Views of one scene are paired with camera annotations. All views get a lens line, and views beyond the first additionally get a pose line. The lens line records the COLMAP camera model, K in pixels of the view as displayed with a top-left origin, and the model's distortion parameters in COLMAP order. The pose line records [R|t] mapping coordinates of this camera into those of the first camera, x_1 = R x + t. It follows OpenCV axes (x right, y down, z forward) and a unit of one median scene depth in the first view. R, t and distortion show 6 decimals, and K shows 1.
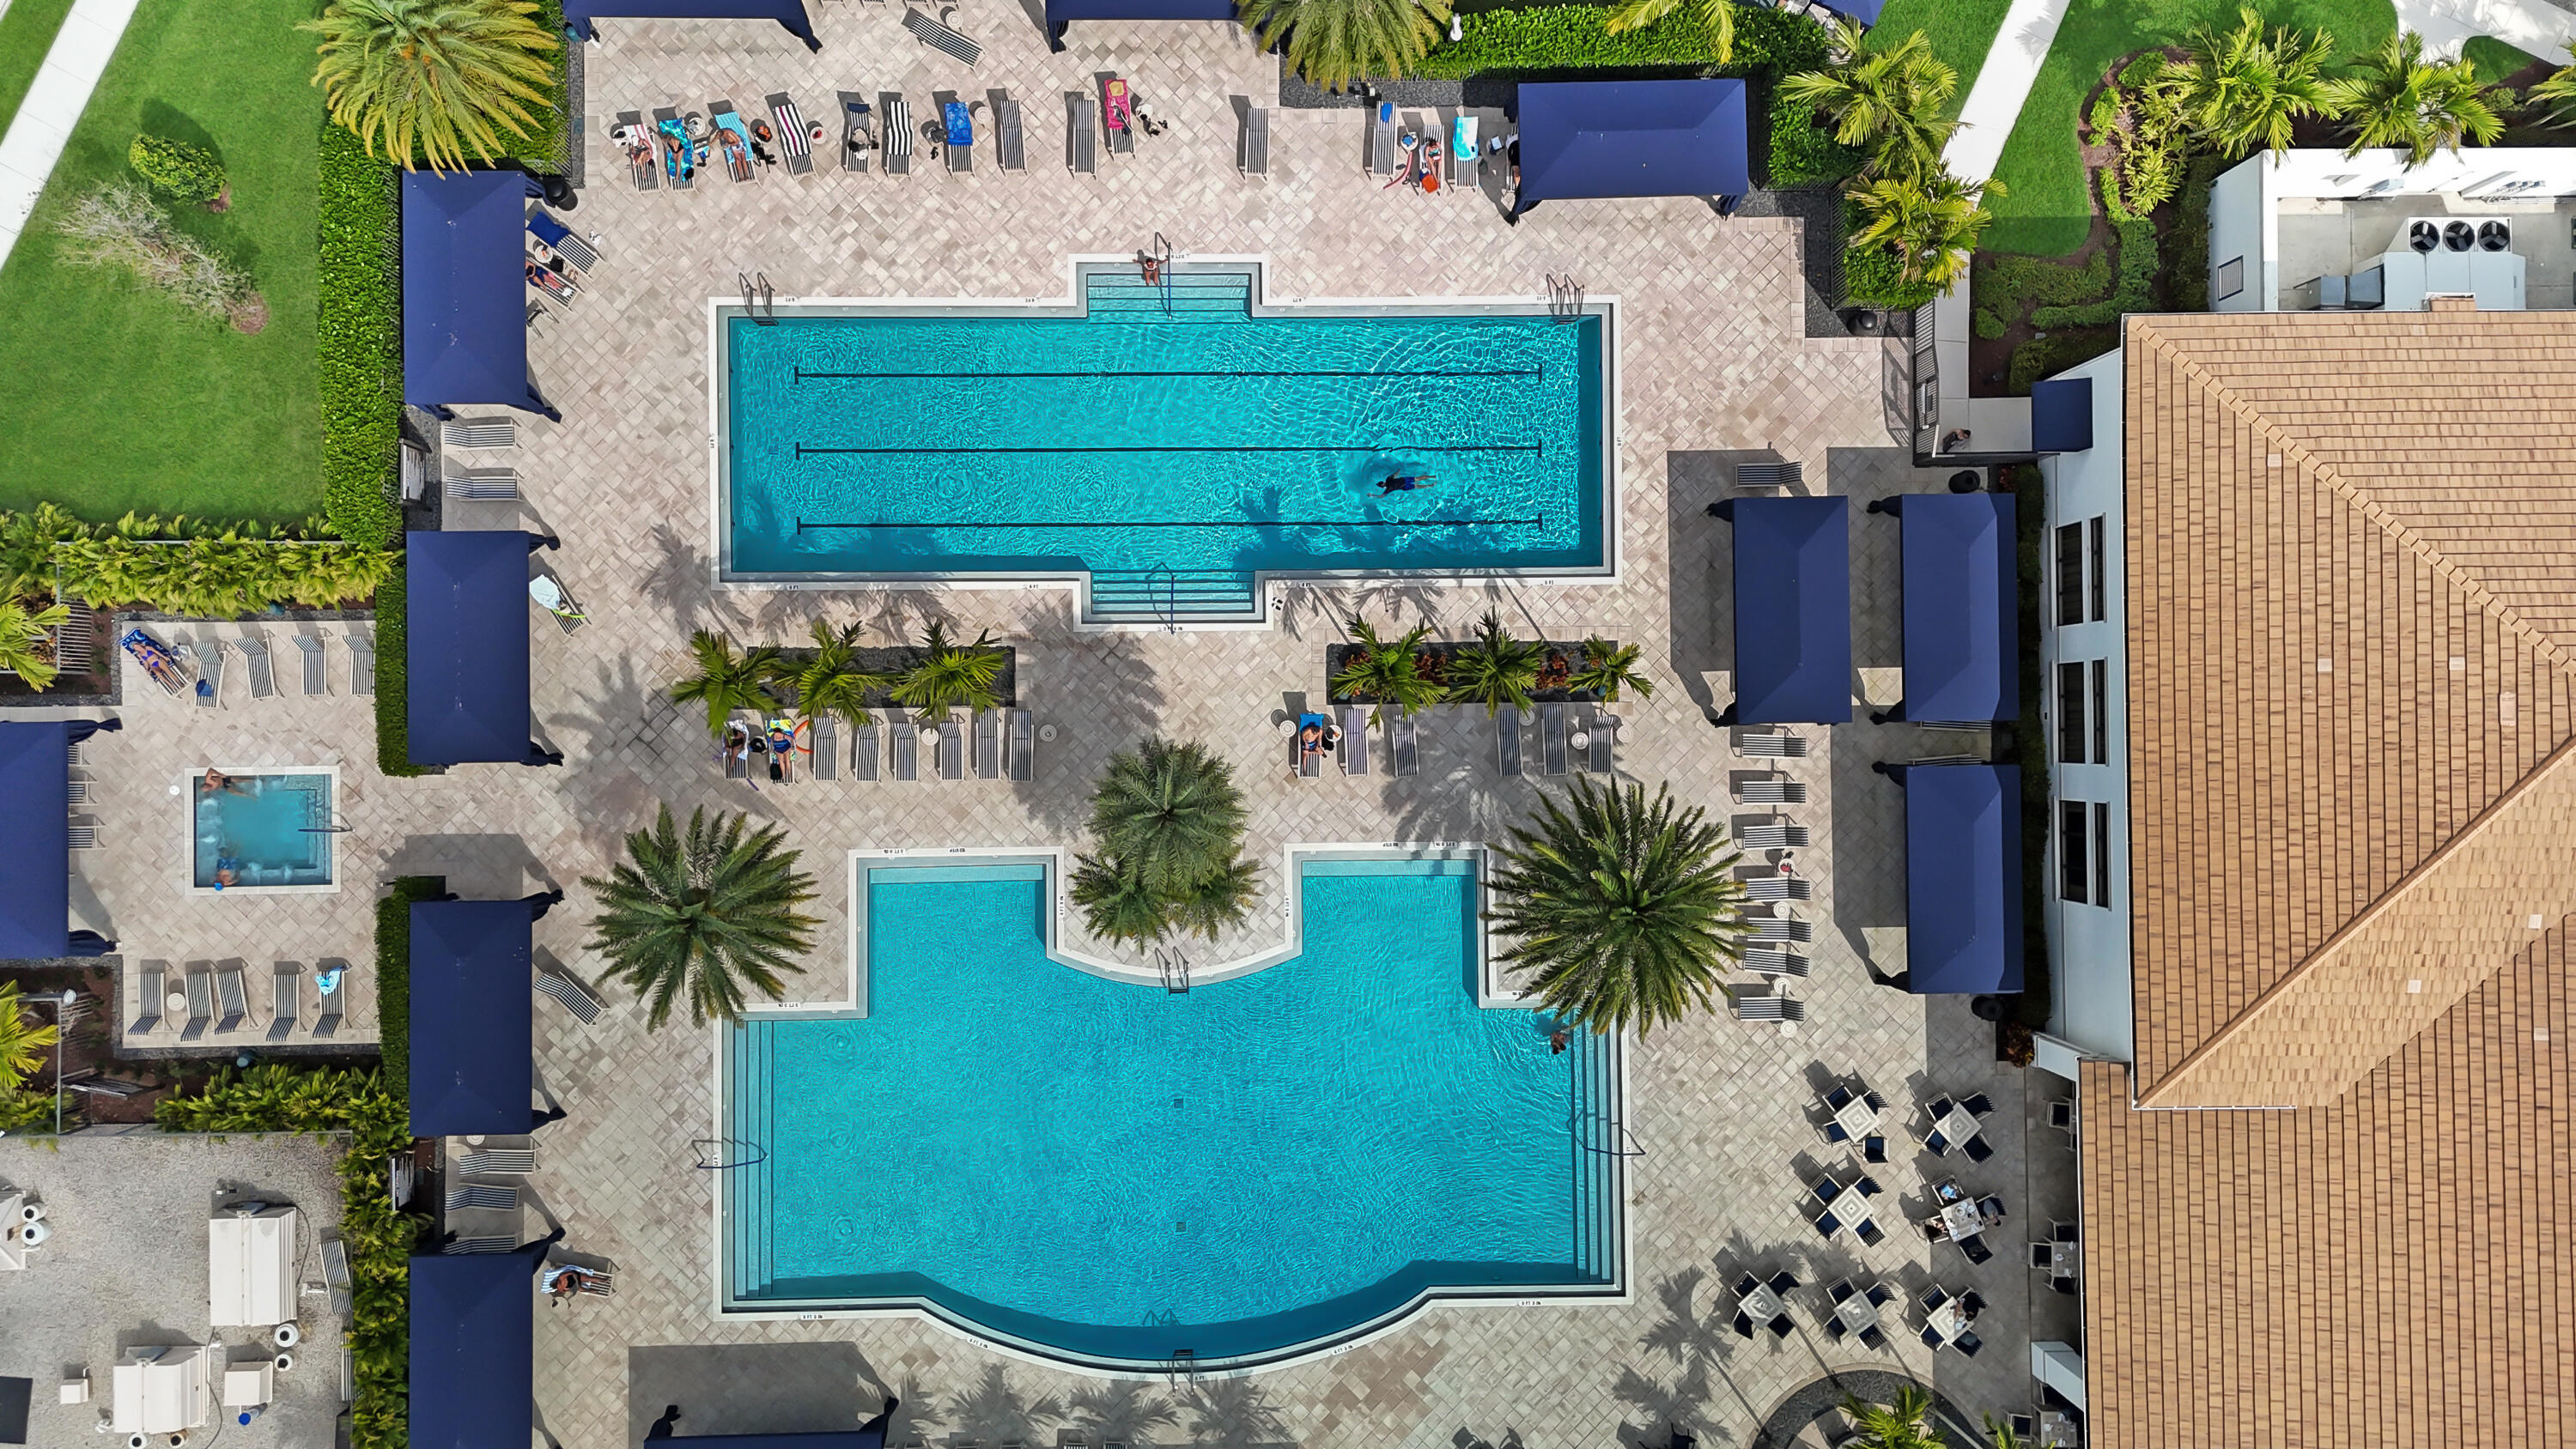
lens RADIAL K [[1879.8, 0, 1288.0], [0, 1879.8, 724.5], [0, 0, 1]] dist [0.072742, -0.068941]
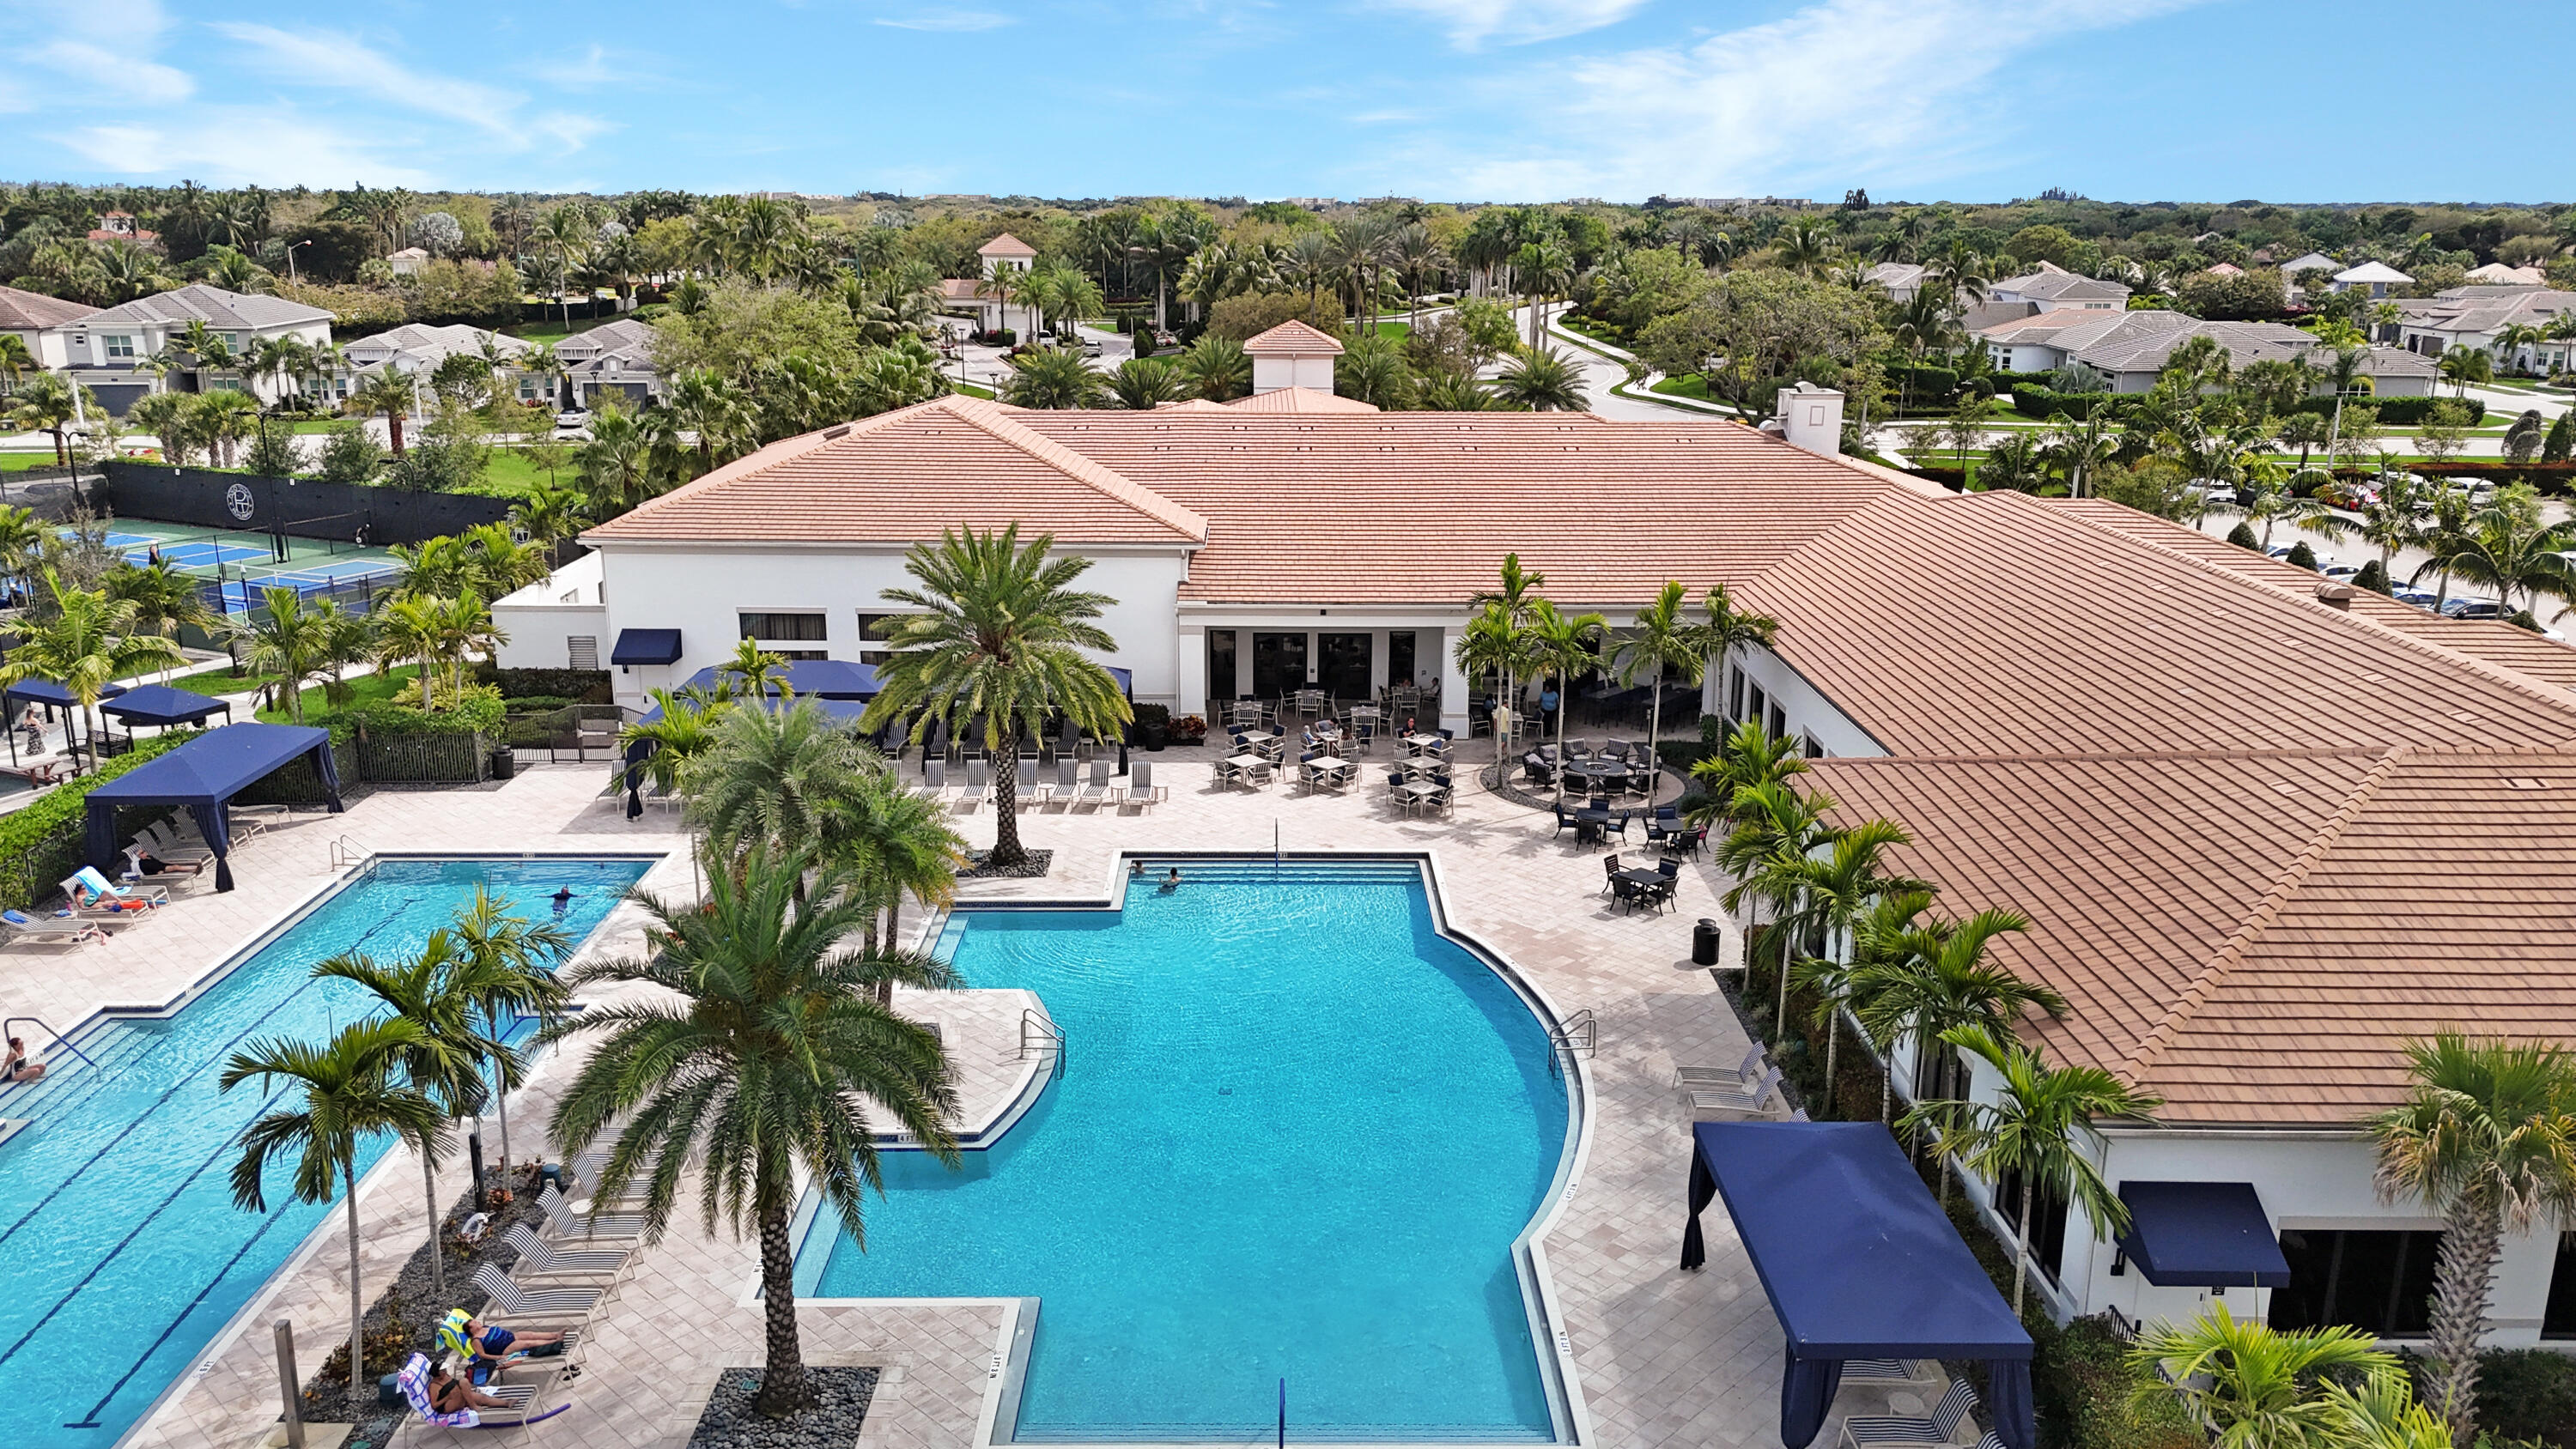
lens RADIAL K [[1879.8, 0, 1288.0], [0, 1879.8, 724.5], [0, 0, 1]] dist [0.072742, -0.068941]
pose [[-0.002178, -0.295829, 0.955238, -0.716076], [0.999767, 0.019855, 0.008428, 0.220782], [-0.021460, 0.955034, 0.295717, 0.658588]]
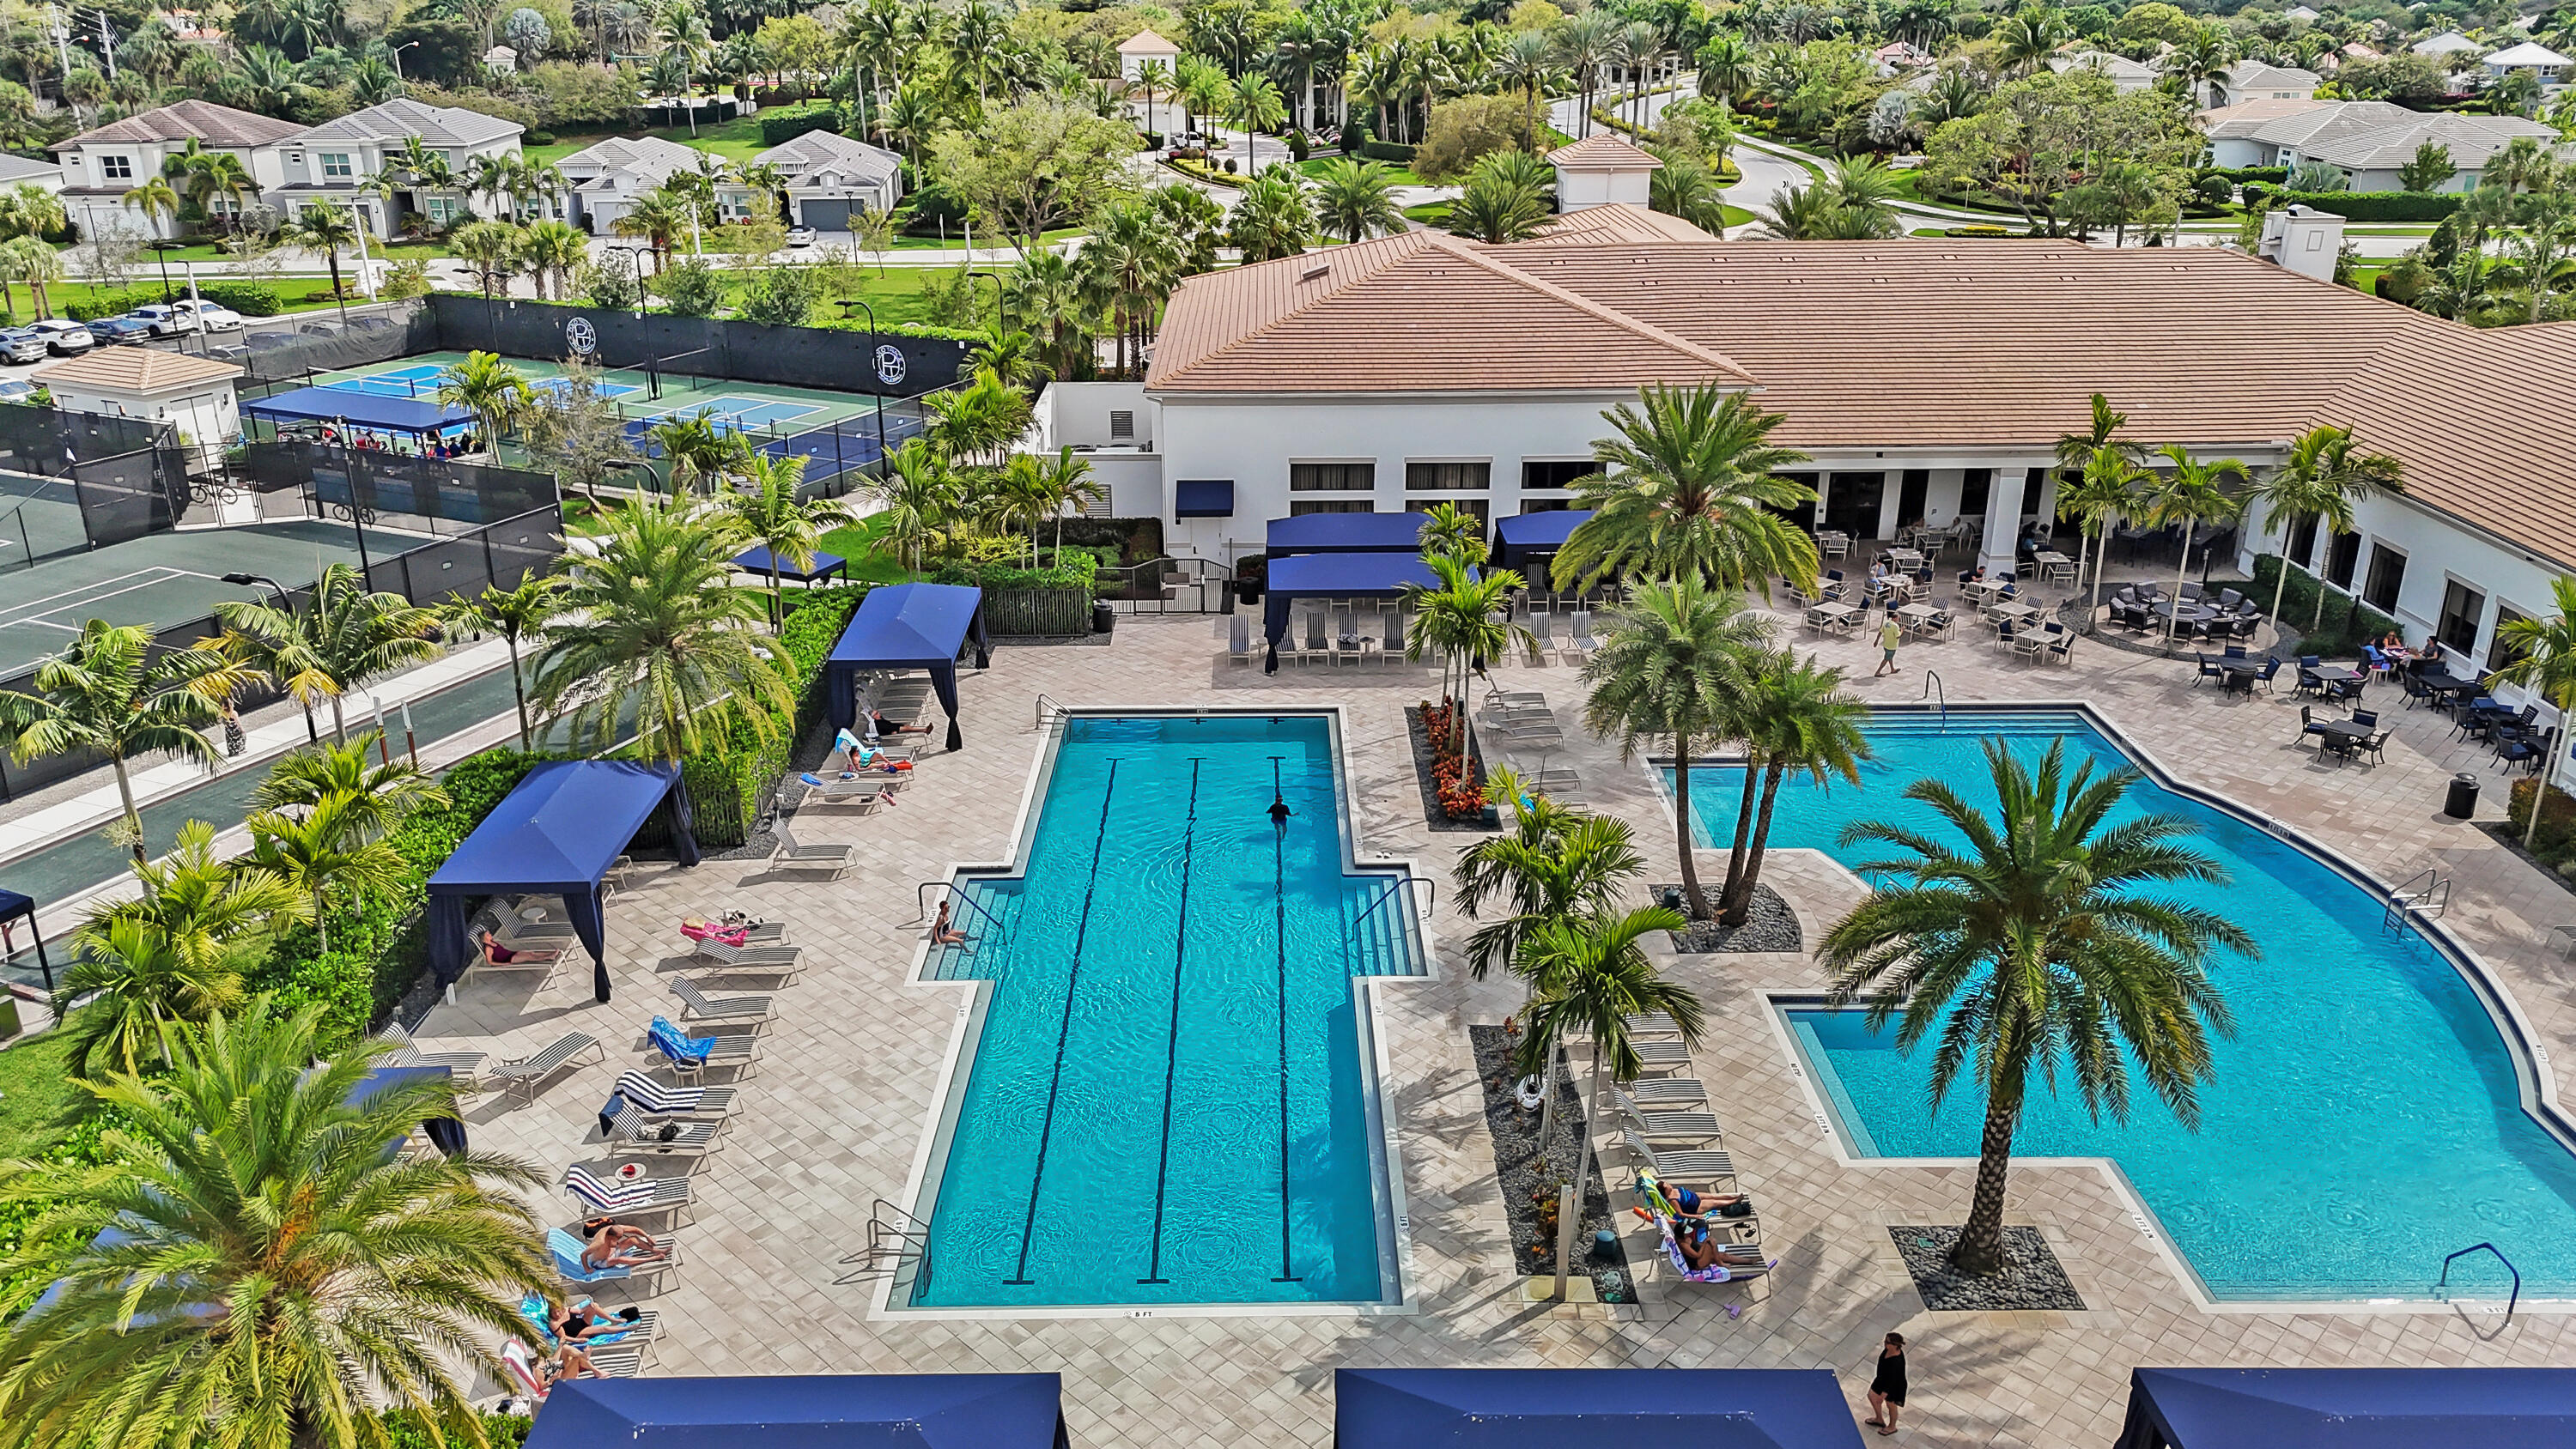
lens RADIAL K [[1879.8, 0, 1288.0], [0, 1879.8, 724.5], [0, 0, 1]] dist [0.072742, -0.068941]
pose [[-0.001809, -0.394357, 0.918956, -0.721981], [0.999912, 0.011337, 0.006833, -0.112454], [-0.013113, 0.918887, 0.394302, 0.632956]]
